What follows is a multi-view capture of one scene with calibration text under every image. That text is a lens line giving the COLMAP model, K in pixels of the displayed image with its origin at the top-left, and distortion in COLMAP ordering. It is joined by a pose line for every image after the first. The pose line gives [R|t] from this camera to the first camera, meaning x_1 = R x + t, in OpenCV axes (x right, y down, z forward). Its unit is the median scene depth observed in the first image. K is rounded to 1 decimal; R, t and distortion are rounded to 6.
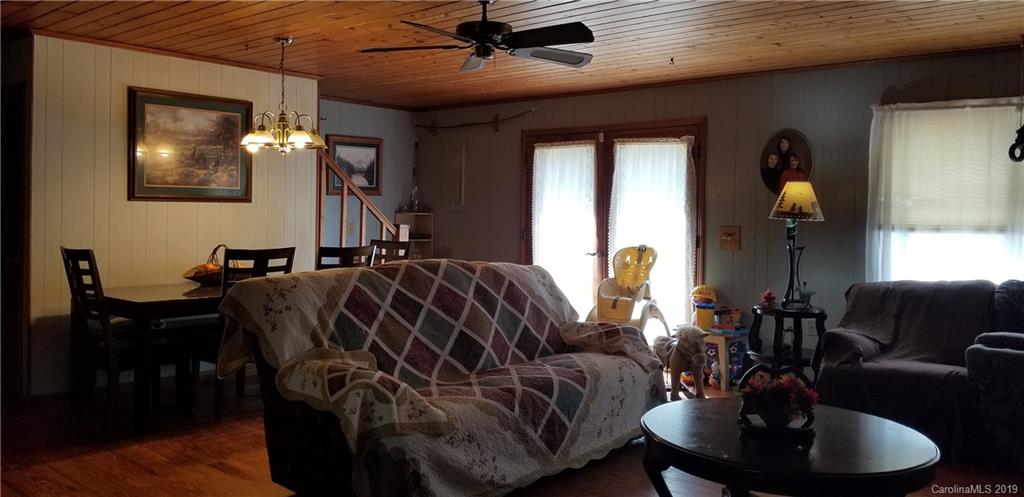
lens RADIAL K [[791.2, 0, 511.1], [0, 791.2, 223.5], [0, 0, 1]] dist [0.004162, -0.043571]
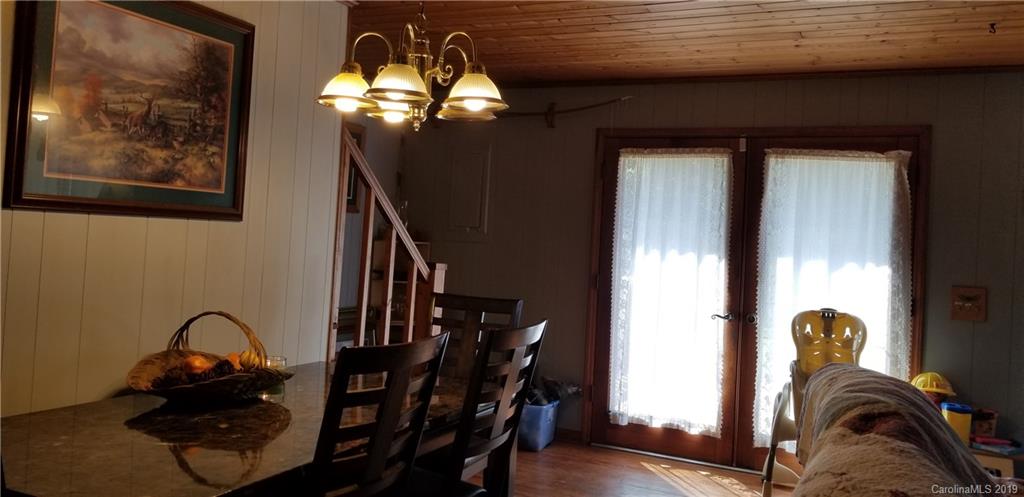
lens RADIAL K [[791.2, 0, 511.1], [0, 791.2, 223.5], [0, 0, 1]] dist [0.004162, -0.043571]
pose [[0.963142, 0.043836, 0.265398, -0.304542], [-0.037453, 0.998876, -0.029065, -0.017146], [-0.266374, 0.018054, 0.963701, 0.476297]]
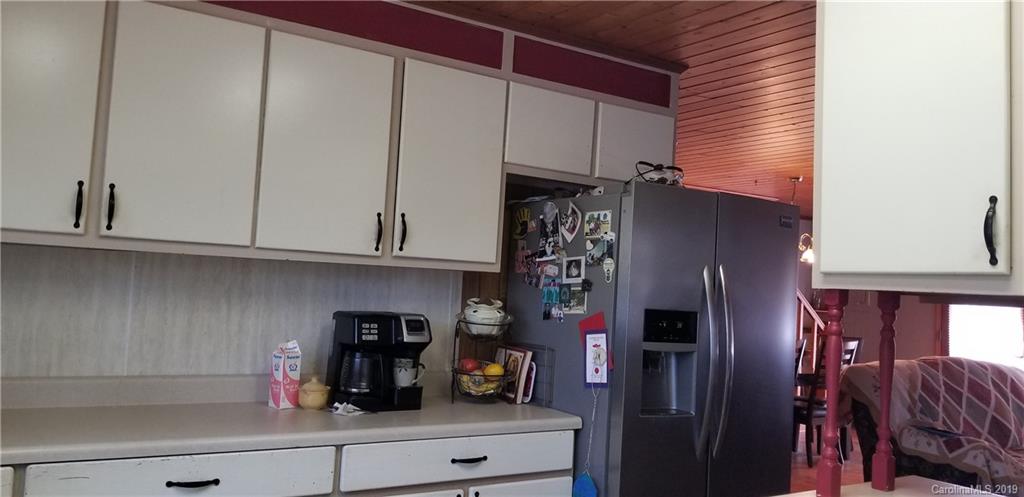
lens RADIAL K [[791.2, 0, 511.1], [0, 791.2, 223.5], [0, 0, 1]] dist [0.004162, -0.043571]
pose [[0.958132, 0.019981, -0.285628, -0.316938], [-0.050179, 0.993841, -0.098802, -0.005344], [0.281895, 0.108998, 0.953234, -0.322779]]
